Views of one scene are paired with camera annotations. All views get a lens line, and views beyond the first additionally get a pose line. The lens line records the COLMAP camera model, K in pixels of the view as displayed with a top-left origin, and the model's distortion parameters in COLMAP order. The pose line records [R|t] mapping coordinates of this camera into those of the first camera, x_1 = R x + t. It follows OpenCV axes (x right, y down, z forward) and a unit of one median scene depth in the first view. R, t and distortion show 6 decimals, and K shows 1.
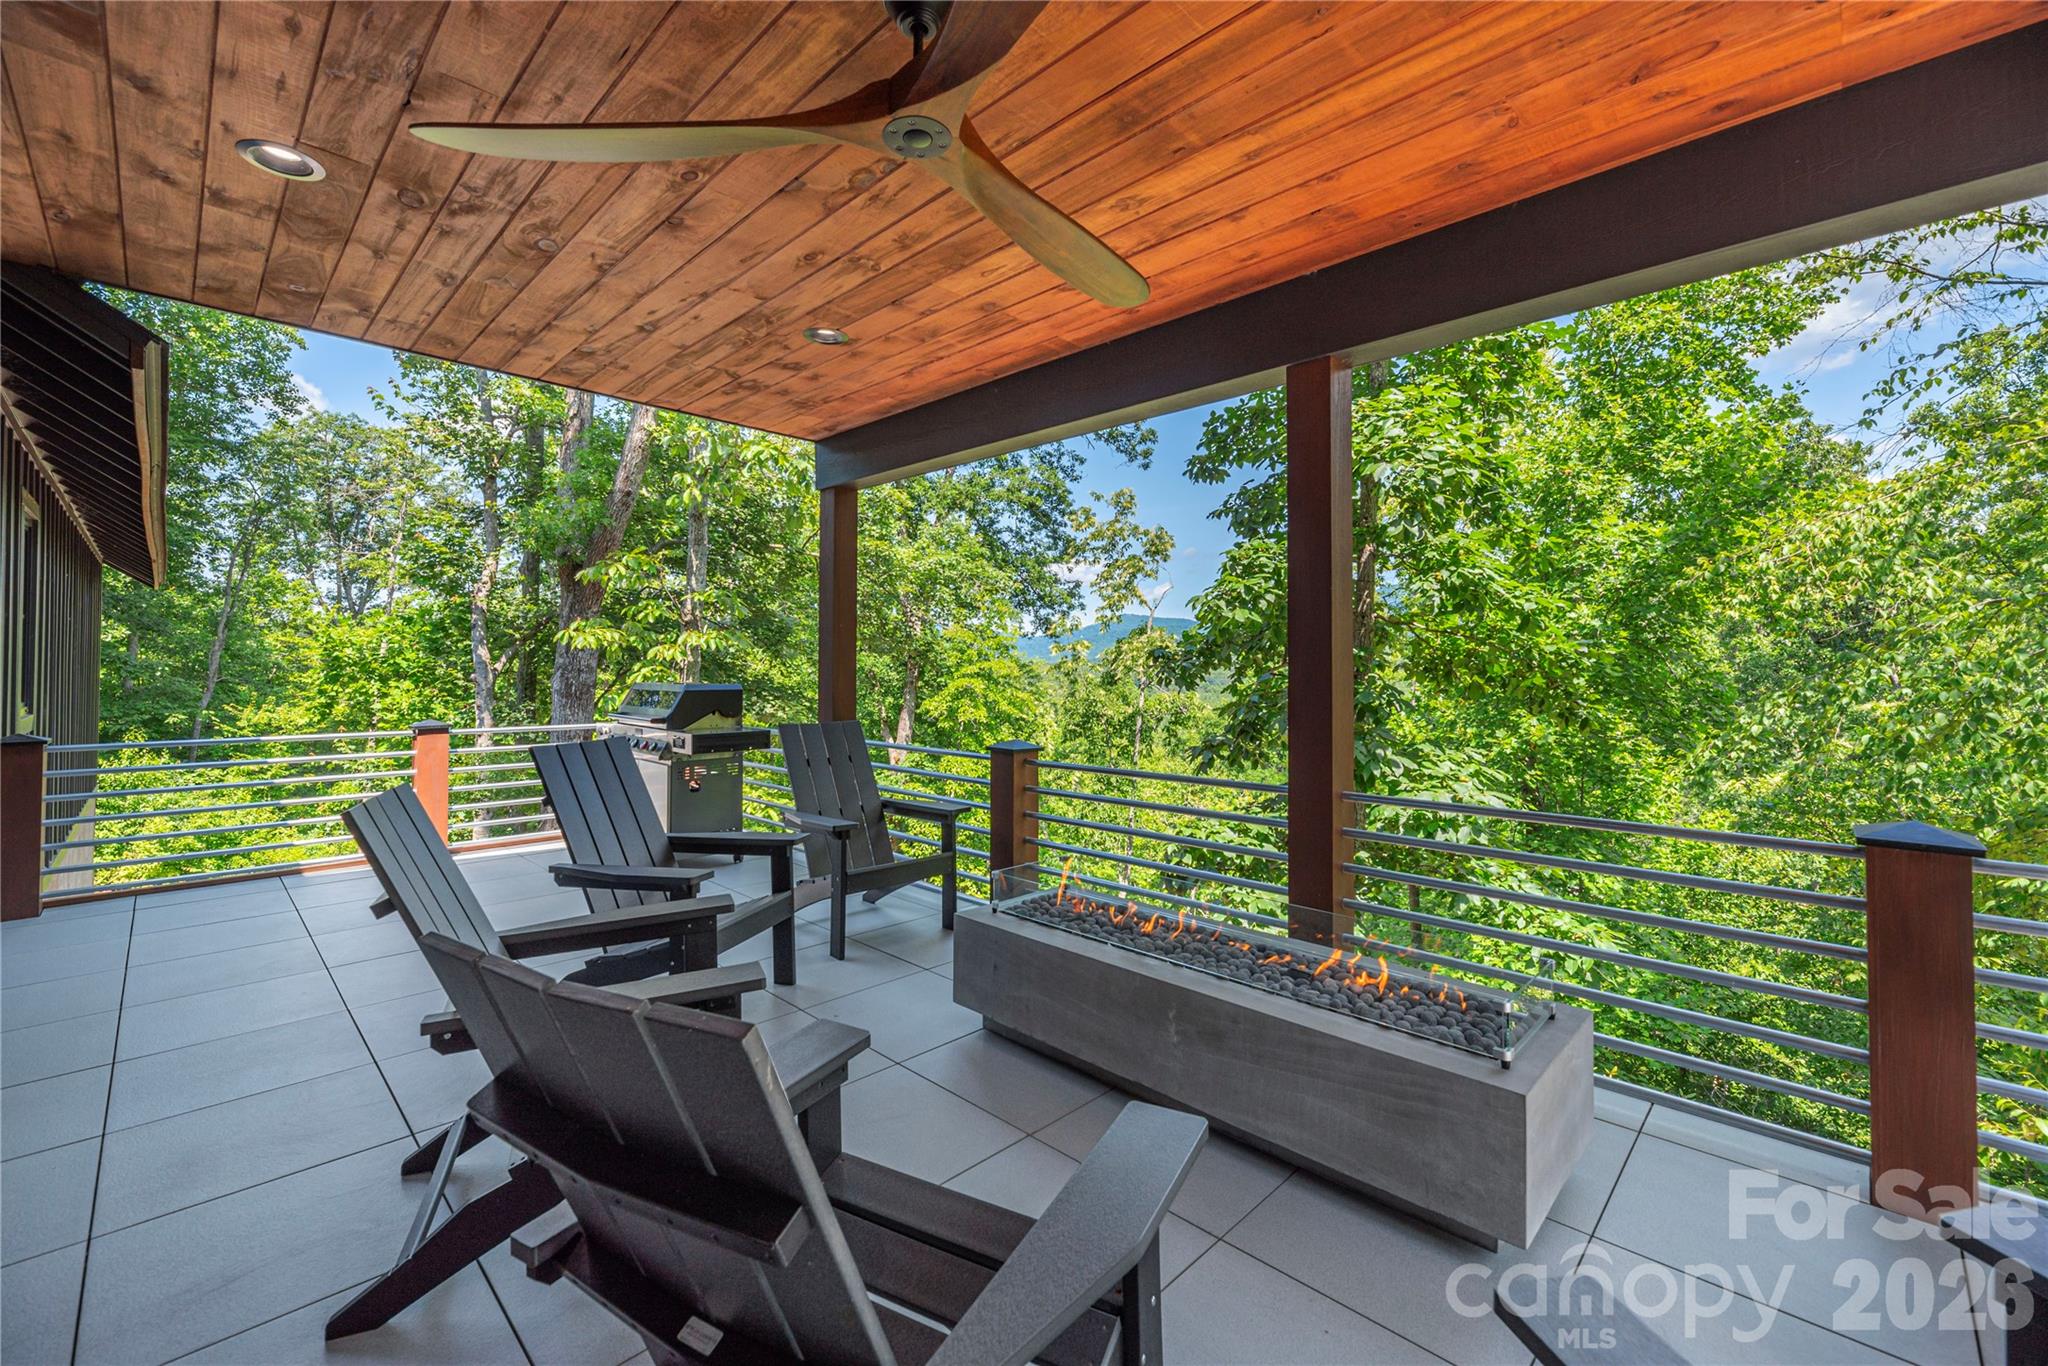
lens RADIAL K [[837.3, 0, 1017.2], [0, 837.3, 665.2], [0, 0, 1]] dist [-0.000265, 0.001412]
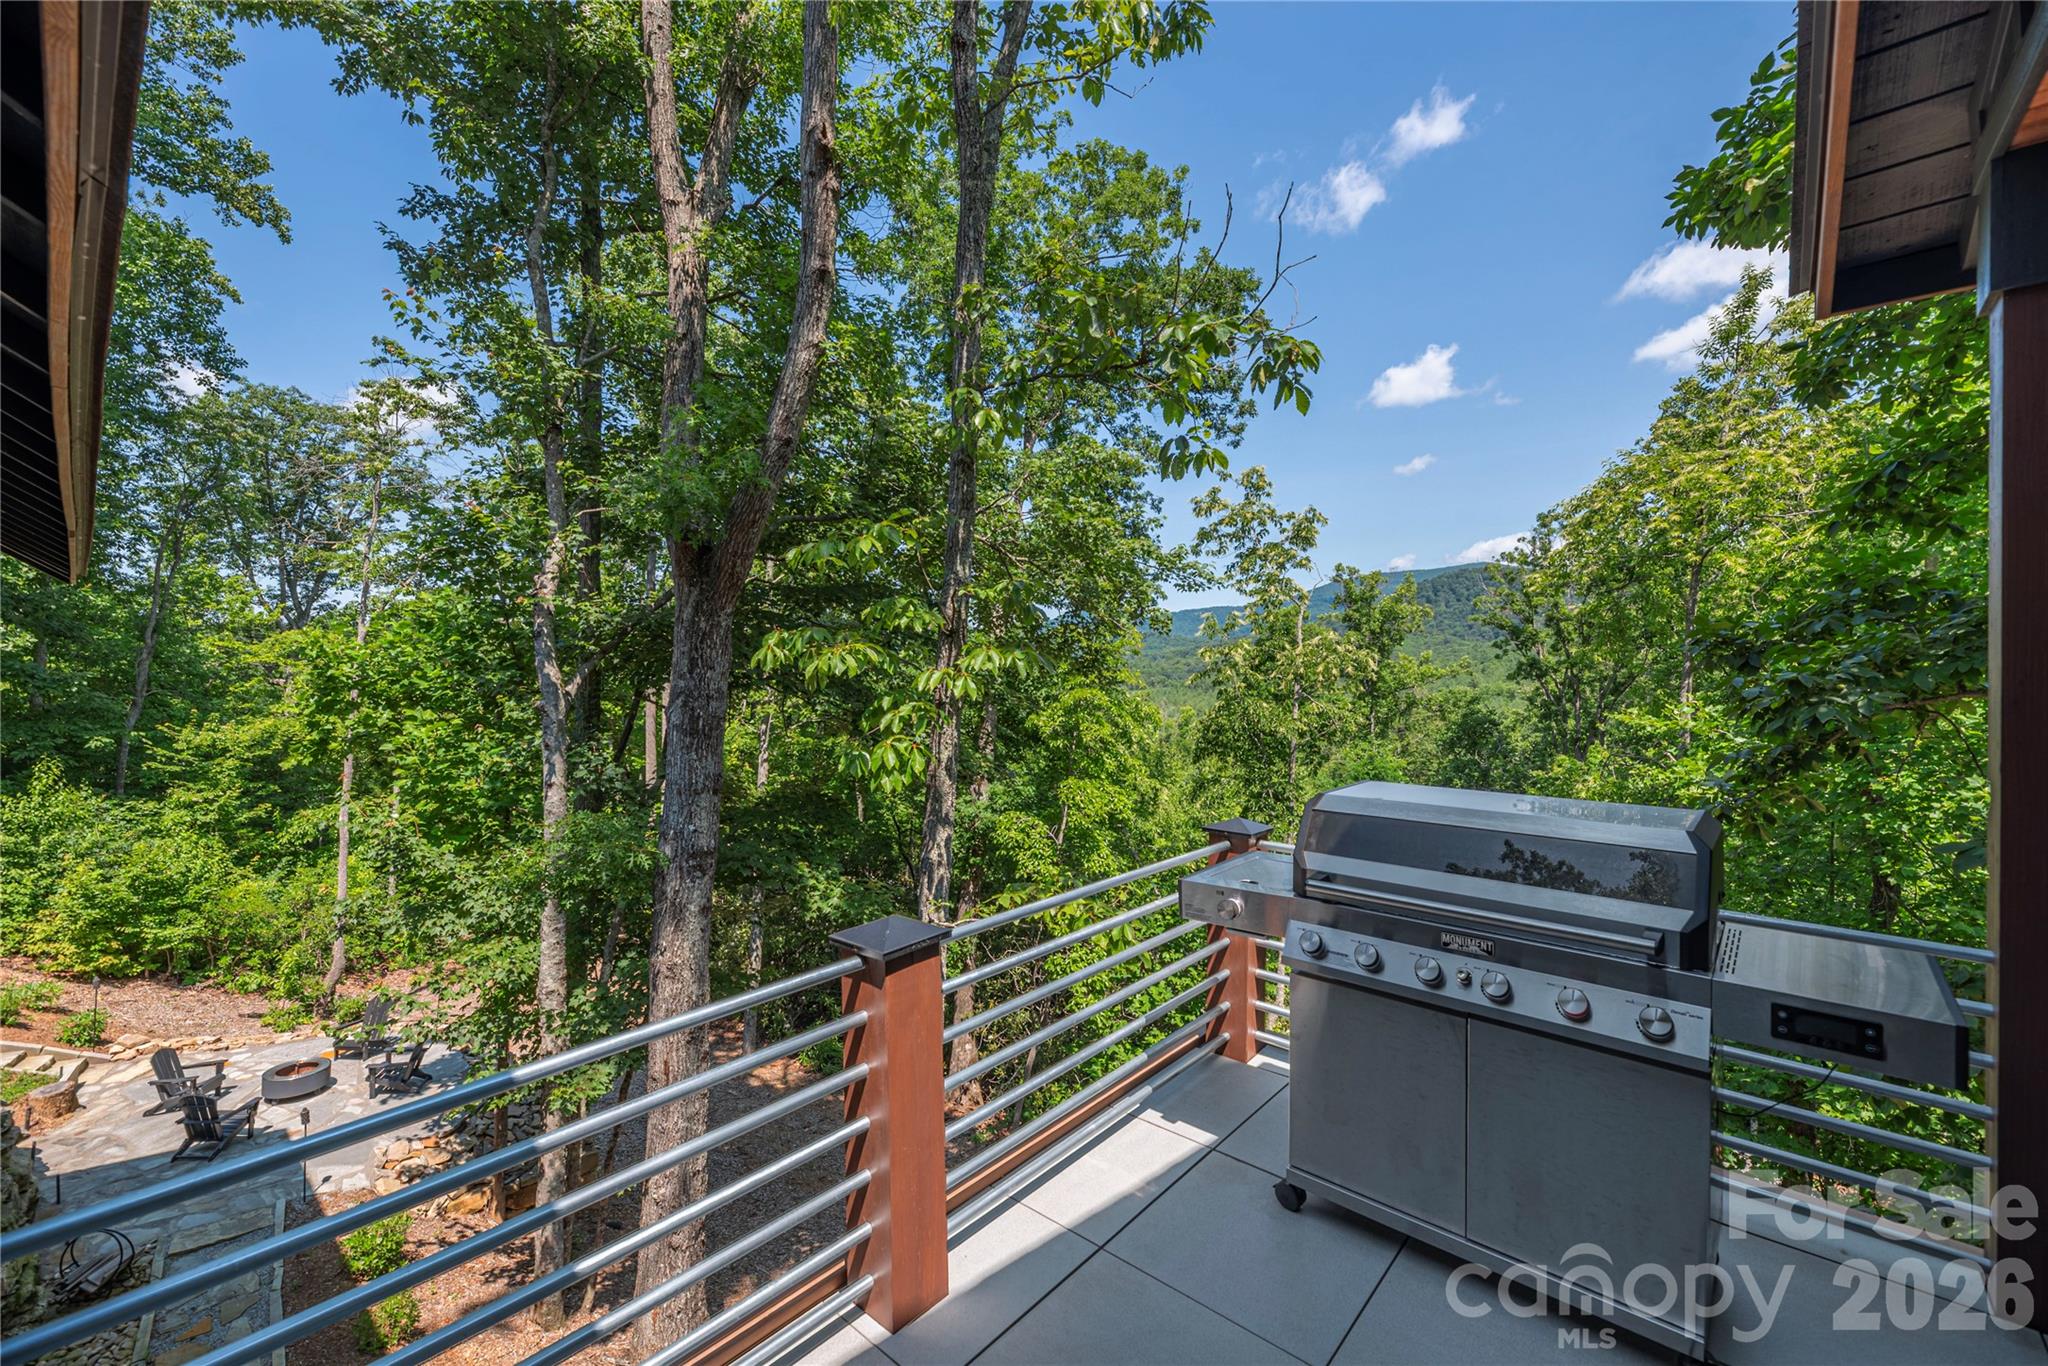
lens RADIAL K [[837.3, 0, 1012.6], [0, 837.3, 684.7], [0, 0, 1]] dist [-0.000265, 0.001412]
pose [[0.998911, -0.008992, 0.045775, -0.118371], [0.007719, 0.999581, 0.027902, -0.008945], [-0.046007, -0.027519, 0.998562, 0.112704]]
